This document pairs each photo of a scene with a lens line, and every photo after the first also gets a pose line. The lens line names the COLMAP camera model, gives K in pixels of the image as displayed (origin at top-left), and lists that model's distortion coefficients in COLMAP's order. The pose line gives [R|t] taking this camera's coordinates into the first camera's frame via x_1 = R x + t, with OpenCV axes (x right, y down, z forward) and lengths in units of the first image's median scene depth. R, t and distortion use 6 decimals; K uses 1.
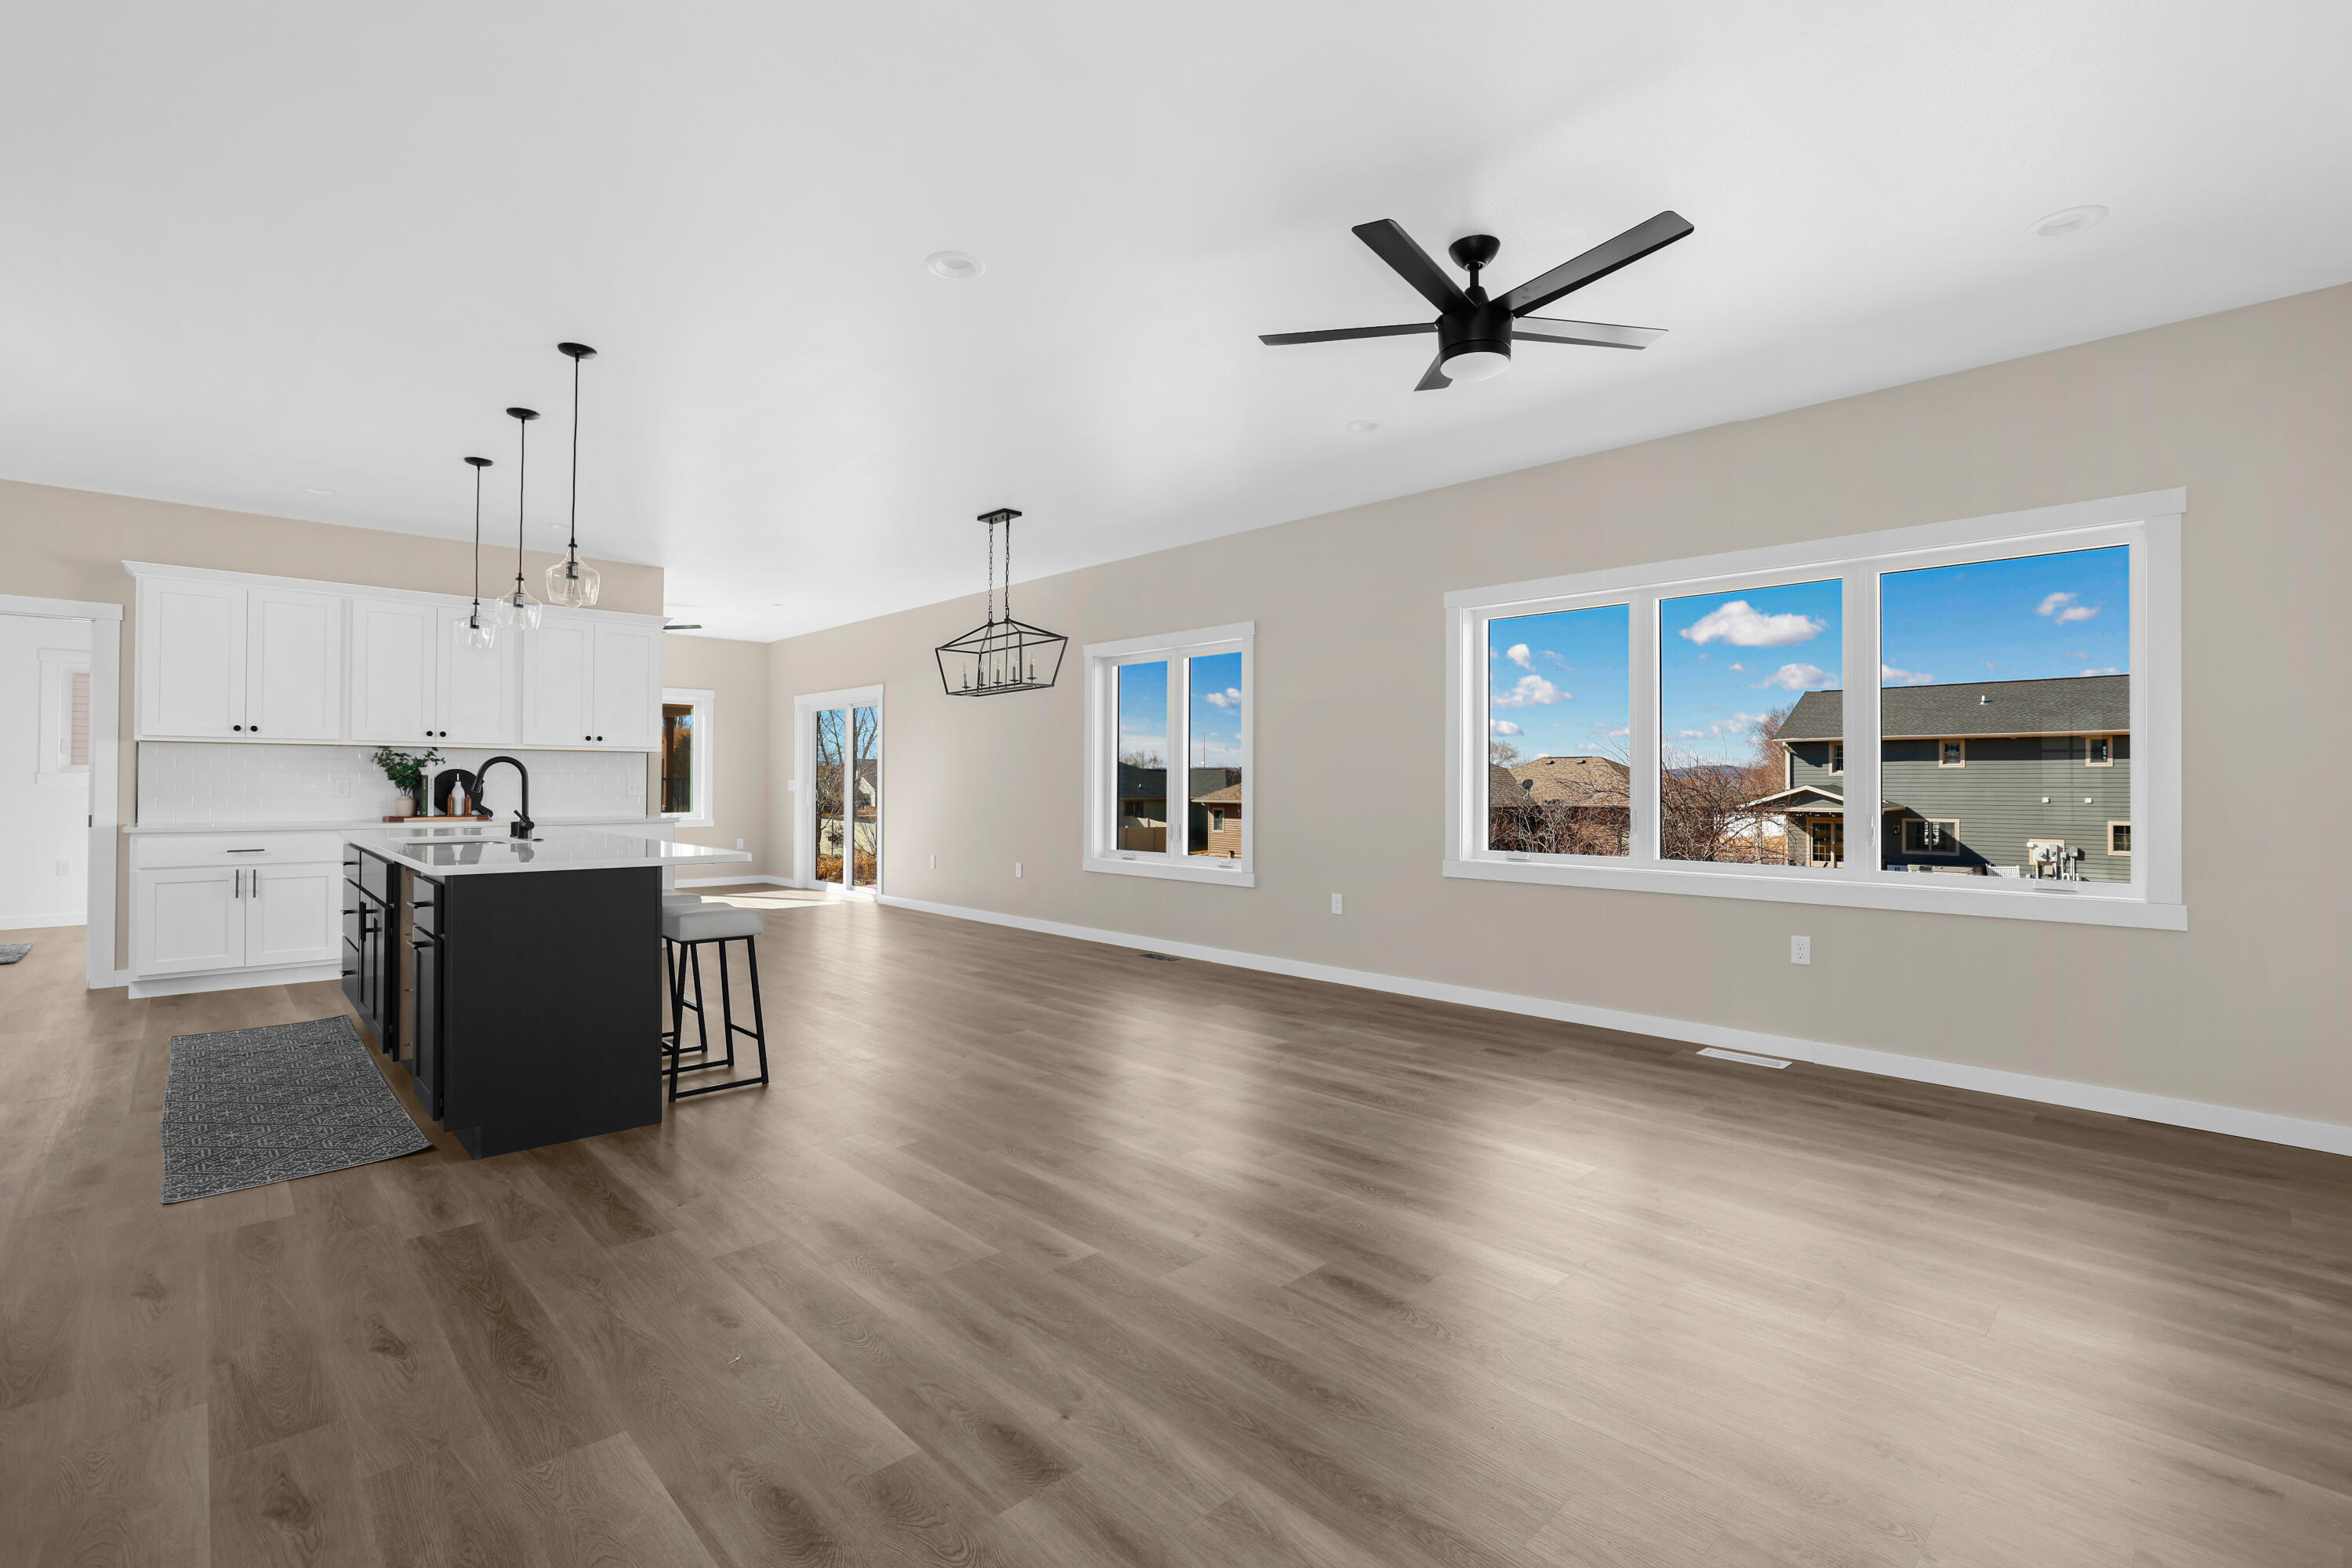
lens RADIAL K [[1044.3, 0, 1176.0], [0, 1044.3, 784.0], [0, 0, 1]] dist [-0.019632, 0.000219]
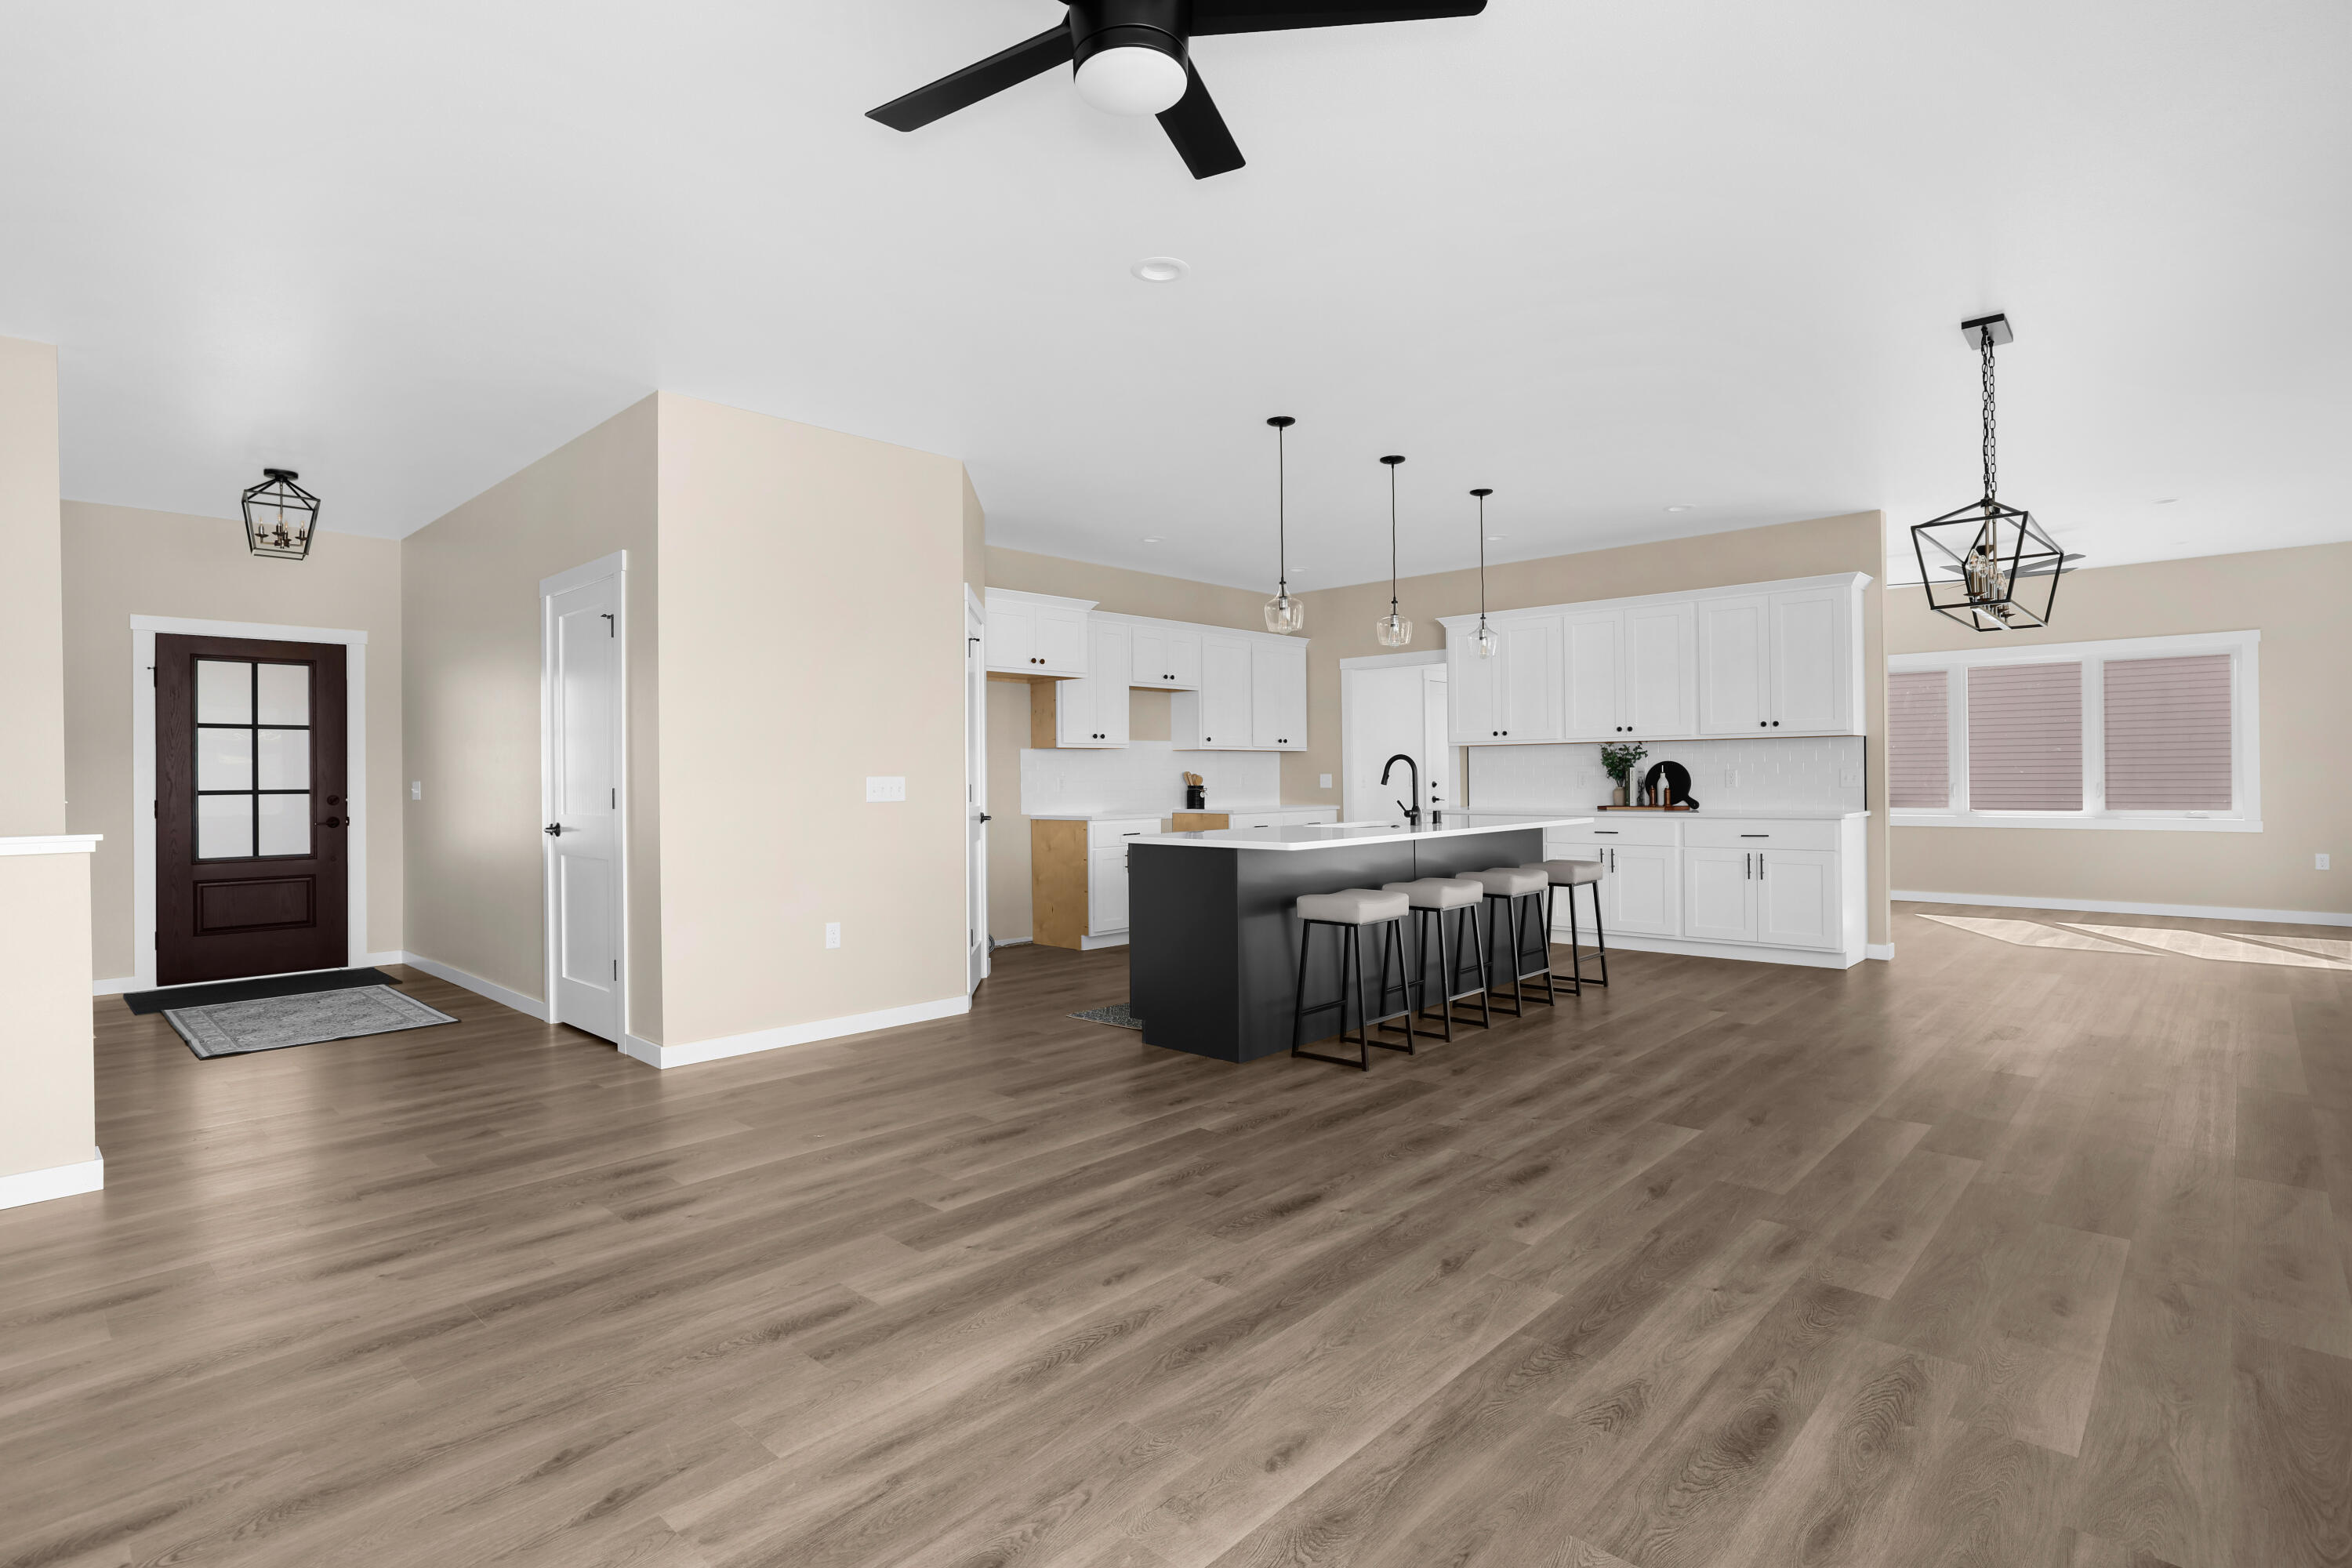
lens RADIAL K [[1161.3, 0, 1176.0], [0, 1161.3, 784.0], [0, 0, 1]] dist [-0.023124, 0.000288]
pose [[0.053388, 0.000361, -0.998574, 0.690920], [0.011252, 0.999936, 0.000964, 0.003167], [0.998510, -0.011288, 0.053381, 0.714390]]
